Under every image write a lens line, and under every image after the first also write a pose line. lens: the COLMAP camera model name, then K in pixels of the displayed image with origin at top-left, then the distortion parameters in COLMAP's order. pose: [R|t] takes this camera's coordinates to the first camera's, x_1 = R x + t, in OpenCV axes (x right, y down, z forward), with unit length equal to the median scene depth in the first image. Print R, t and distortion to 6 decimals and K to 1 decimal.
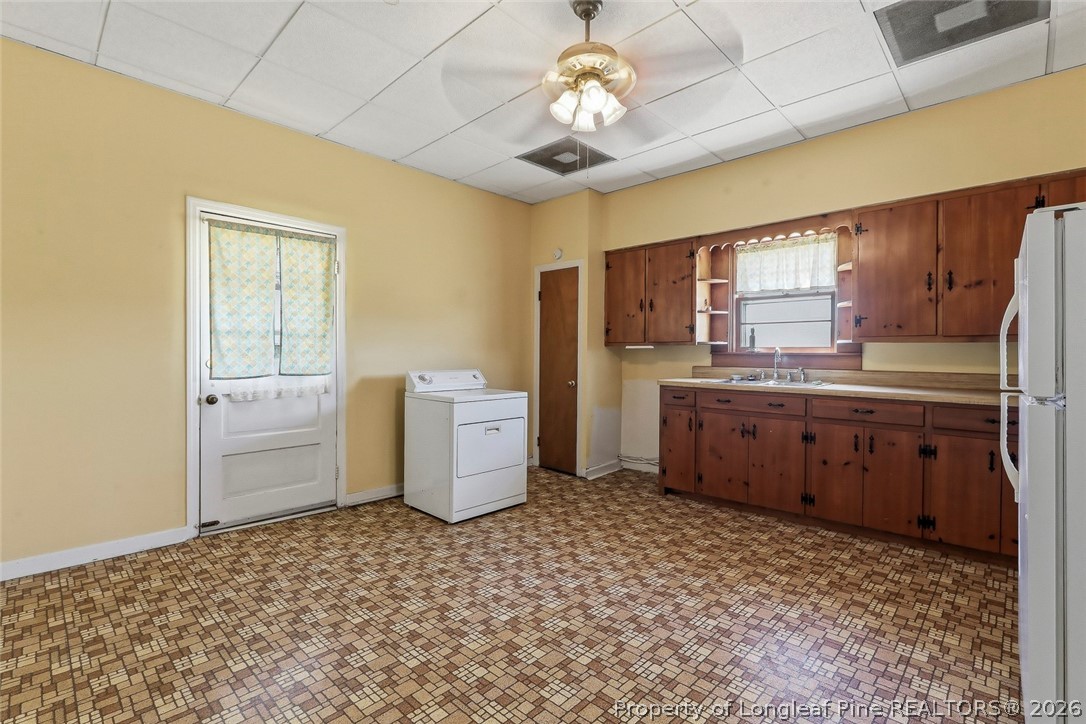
lens RADIAL K [[491.1, 0, 539.3], [0, 491.1, 360.2], [0, 0, 1]] dist [-0.002045, 0.000001]
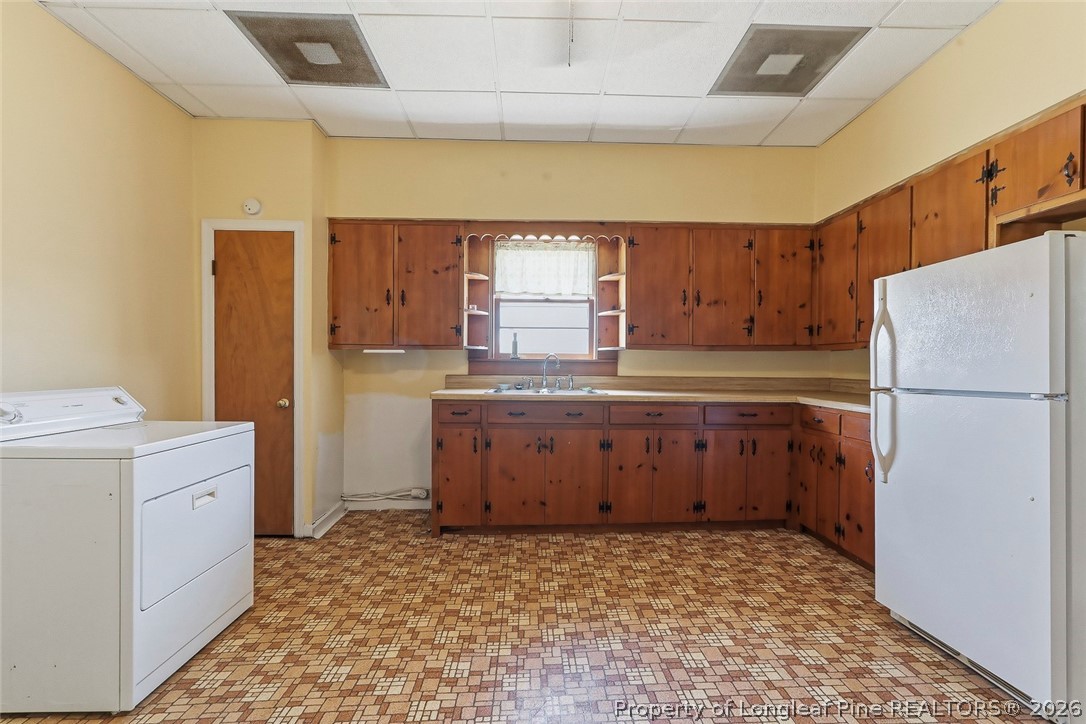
lens RADIAL K [[510.2, 0, 538.9], [0, 510.2, 366.6], [0, 0, 1]] dist [0.002428, 0.023613]
pose [[0.699023, -0.004240, 0.715087, -0.241128], [0.007525, 0.999971, -0.001426, 0.000457], [-0.715060, 0.006378, 0.699034, 0.327872]]
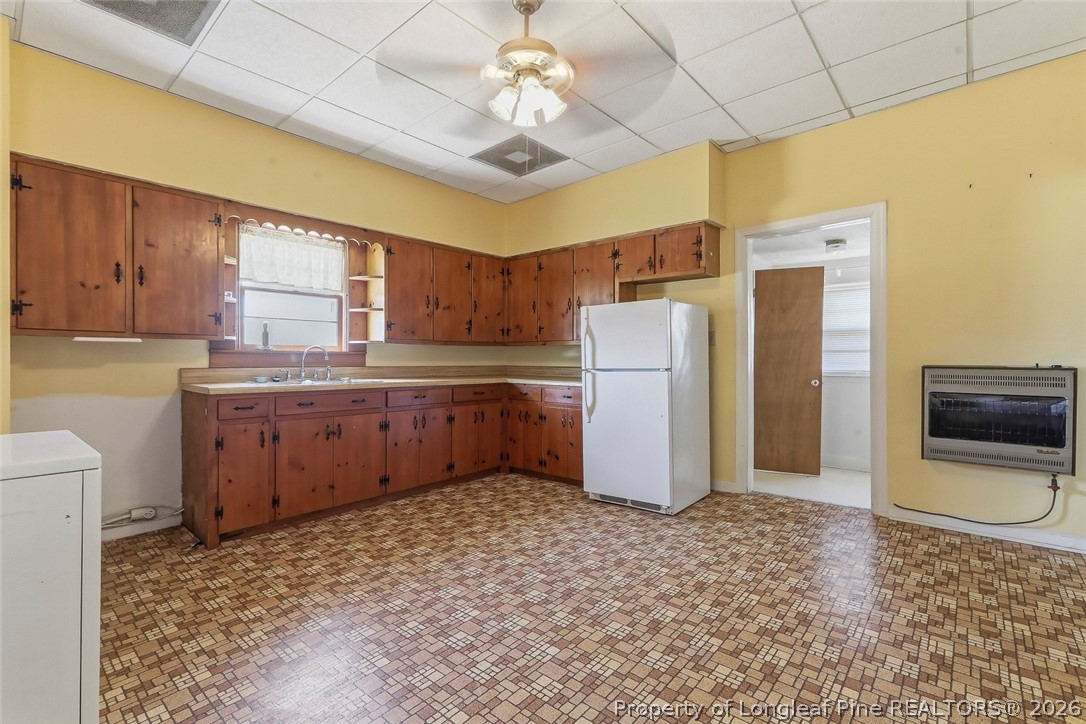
lens RADIAL K [[501.3, 0, 537.4], [0, 501.3, 365.0], [0, 0, 1]] dist [0.000566, 0.000538]
pose [[-0.046617, -0.017318, 0.998763, -0.543749], [0.011179, 0.999778, 0.017857, -0.000255], [-0.998850, 0.011998, -0.046413, 0.605056]]
